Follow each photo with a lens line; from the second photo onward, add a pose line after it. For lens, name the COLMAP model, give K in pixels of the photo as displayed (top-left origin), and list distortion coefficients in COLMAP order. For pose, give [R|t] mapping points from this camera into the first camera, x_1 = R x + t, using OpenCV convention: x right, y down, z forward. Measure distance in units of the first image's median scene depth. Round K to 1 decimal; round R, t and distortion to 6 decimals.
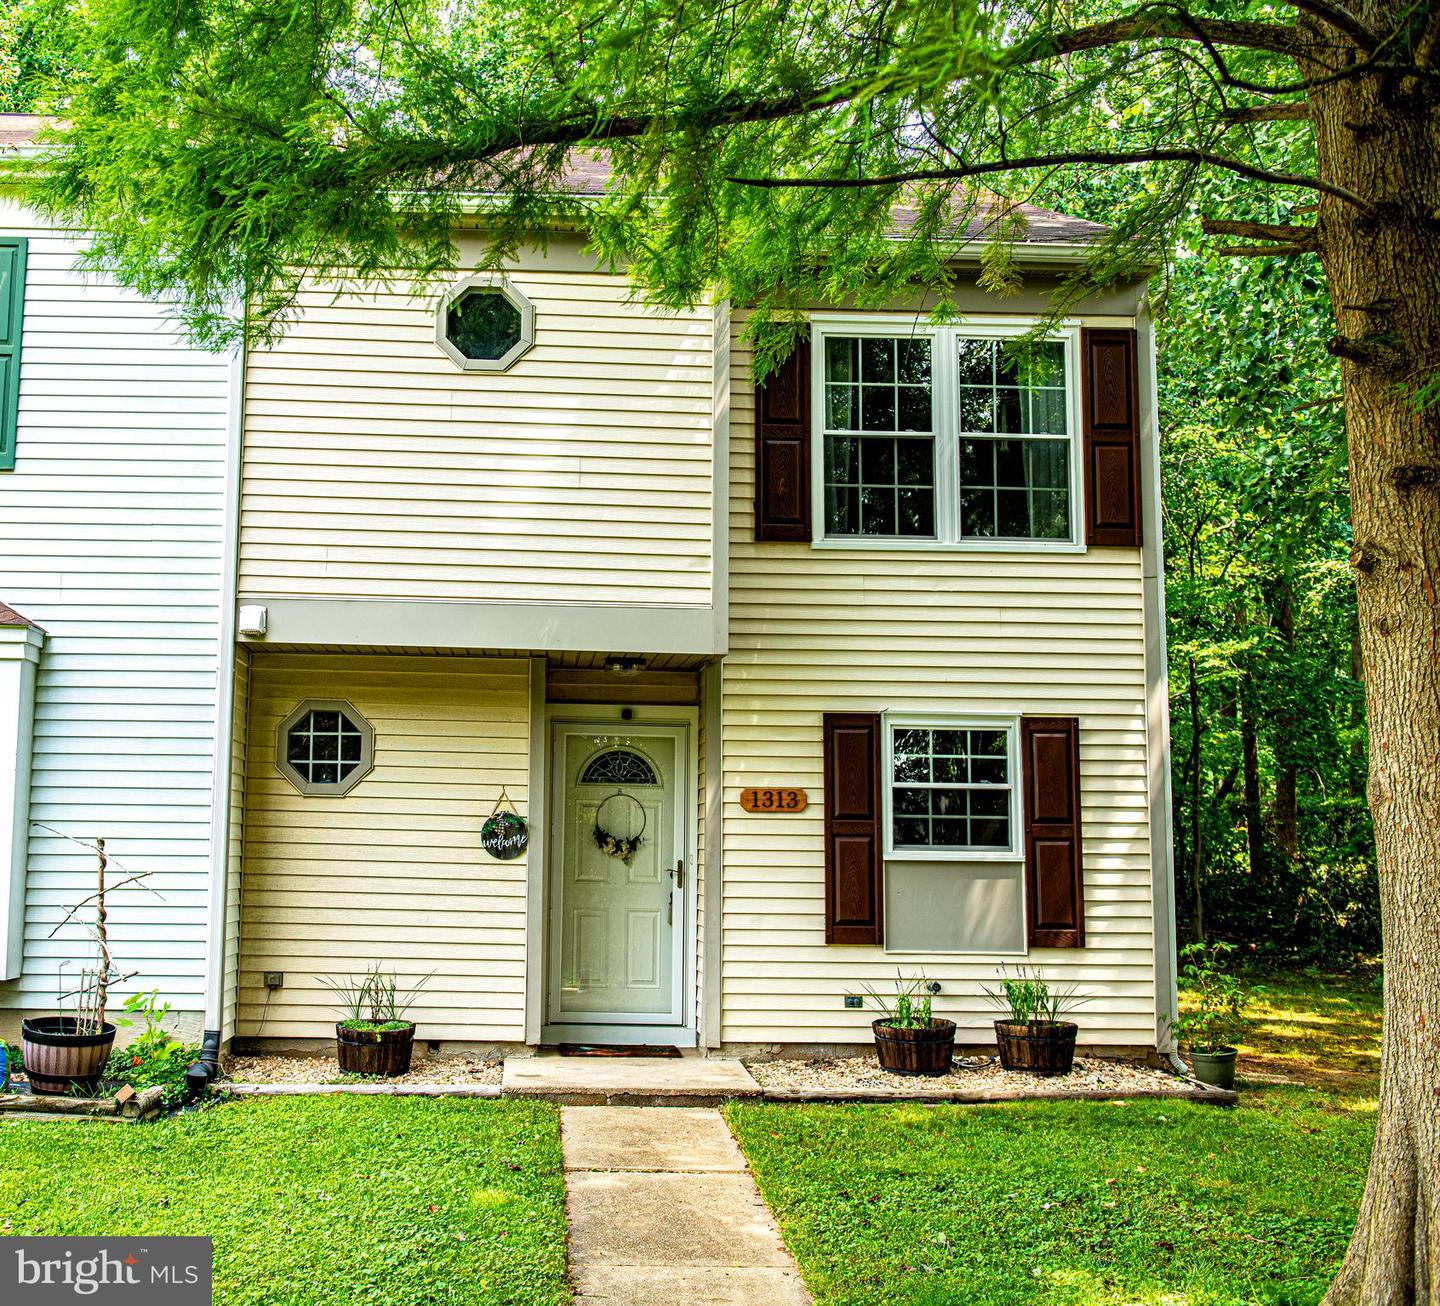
lens RADIAL K [[1788.2, 0, 544.7], [0, 1788.2, 642.4], [0, 0, 1]] dist [-0.010839, 0.000000]
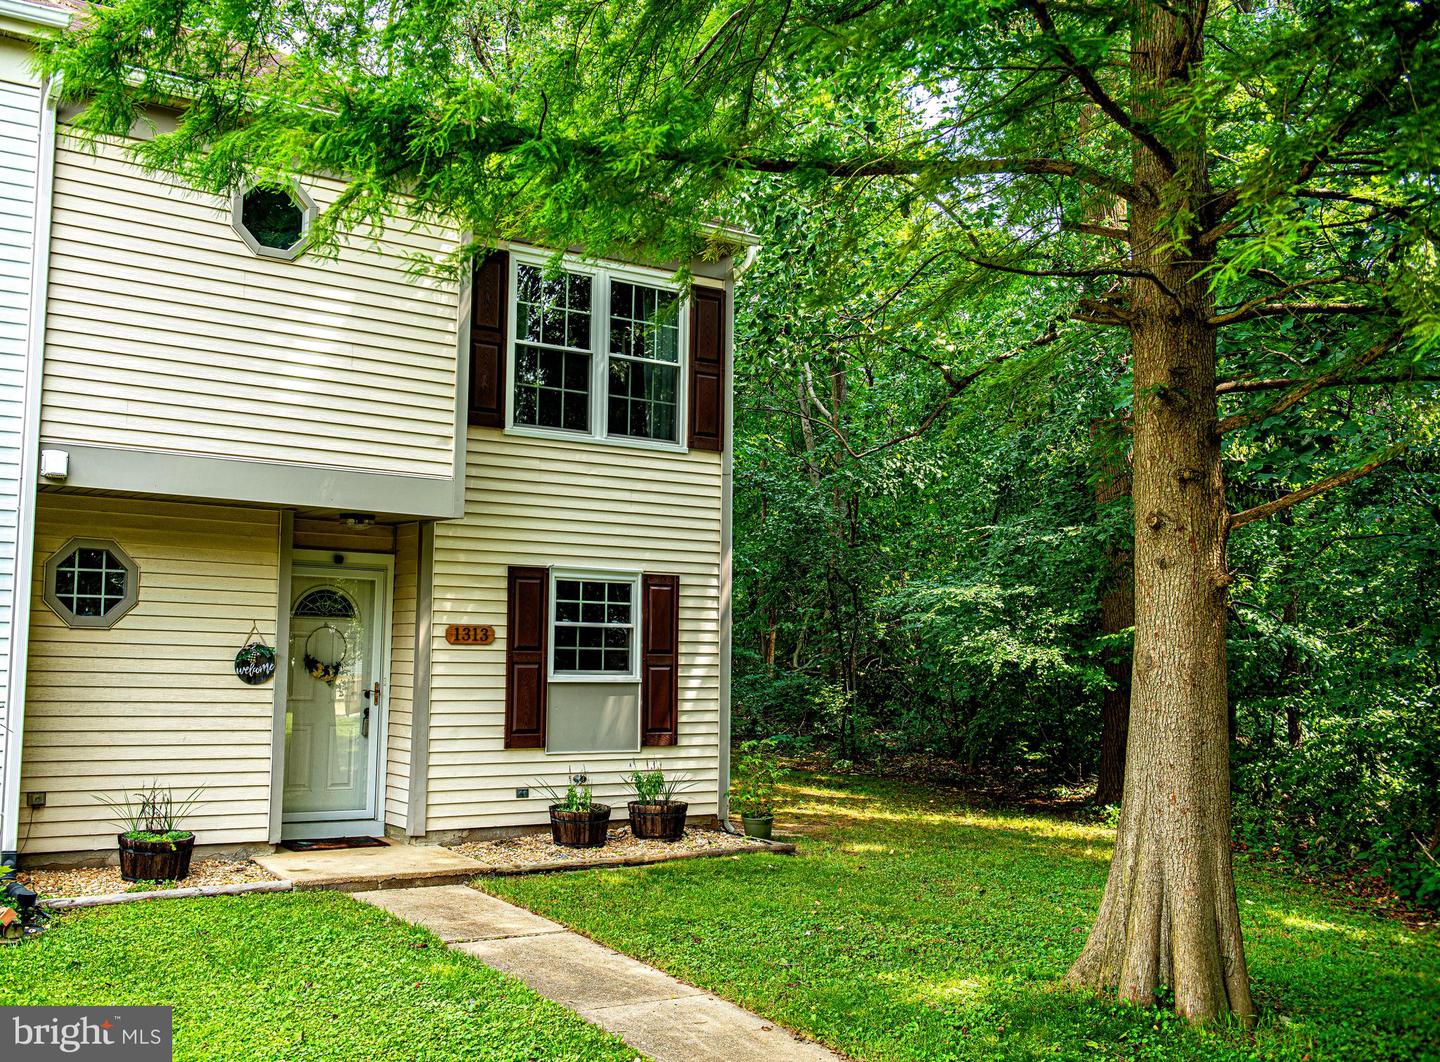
lens RADIAL K [[1543.3, 0, 717.0], [0, 1543.3, 531.8], [0, 0, 1]] dist [0.009878, 0.000000]
pose [[0.832982, 0.045215, 0.551449, -0.325509], [-0.070206, 0.997237, 0.024282, -0.021332], [-0.548827, -0.058941, 0.833855, 0.015197]]
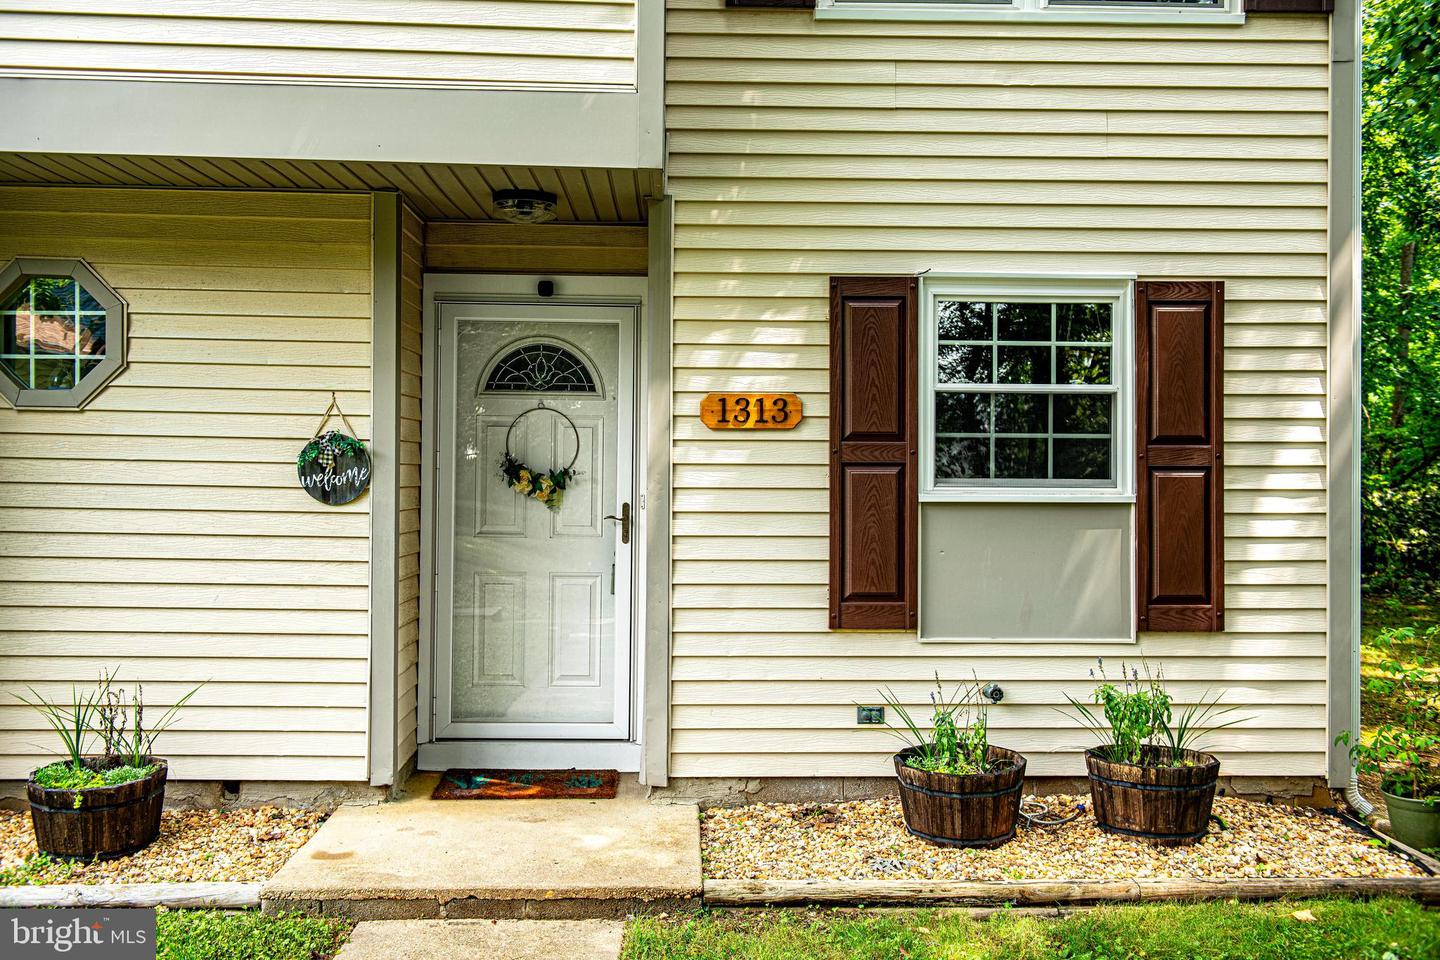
lens RADIAL K [[1350.7, 0, 723.7], [0, 1350.7, 486.9], [0, 0, 1]] dist [0.014452, 0.000000]
pose [[0.999949, -0.007428, 0.006812, 0.114858], [0.006556, 0.992750, 0.120017, 0.056700], [-0.007654, -0.119967, 0.992748, 0.511280]]
